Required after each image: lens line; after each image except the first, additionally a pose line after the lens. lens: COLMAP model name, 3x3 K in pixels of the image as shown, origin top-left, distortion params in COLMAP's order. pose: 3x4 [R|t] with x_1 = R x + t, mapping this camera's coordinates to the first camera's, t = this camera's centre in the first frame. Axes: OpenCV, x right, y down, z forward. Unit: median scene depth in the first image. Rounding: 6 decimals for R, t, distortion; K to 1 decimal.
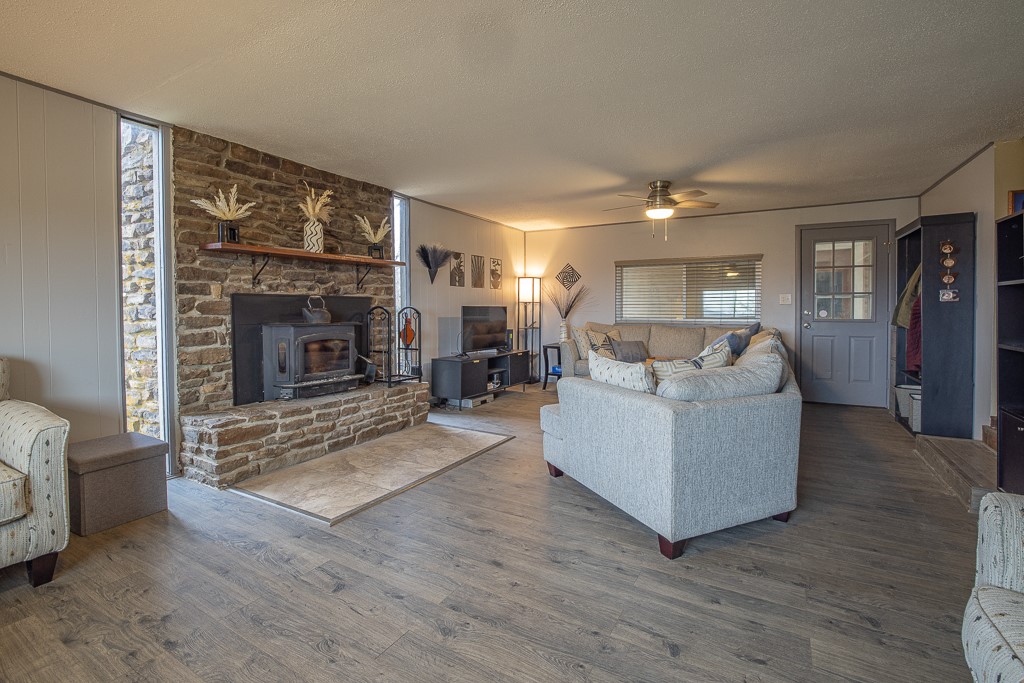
lens RADIAL K [[464.1, 0, 489.3], [0, 464.1, 335.5], [0, 0, 1]] dist [-0.047027, 0.017404]
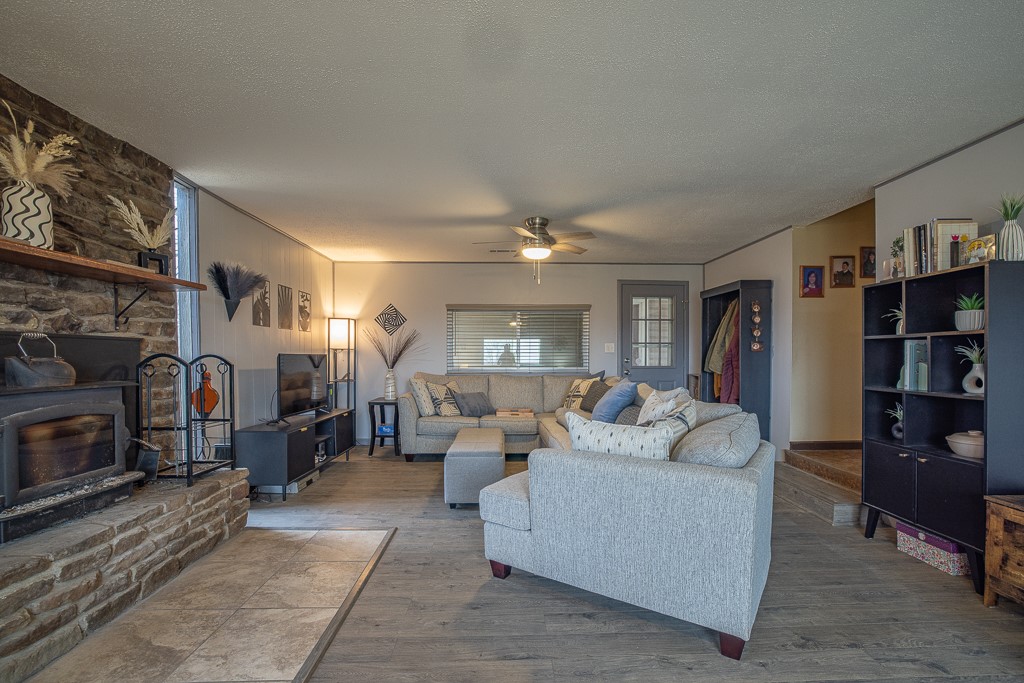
lens RADIAL K [[475.1, 0, 515.0], [0, 475.1, 376.3], [0, 0, 1]] dist [-0.034435, 0.017881]
pose [[0.838589, -0.022105, 0.544317, -0.186513], [0.030103, 0.999530, -0.005786, -0.016375], [-0.543933, 0.021237, 0.838860, 0.235811]]
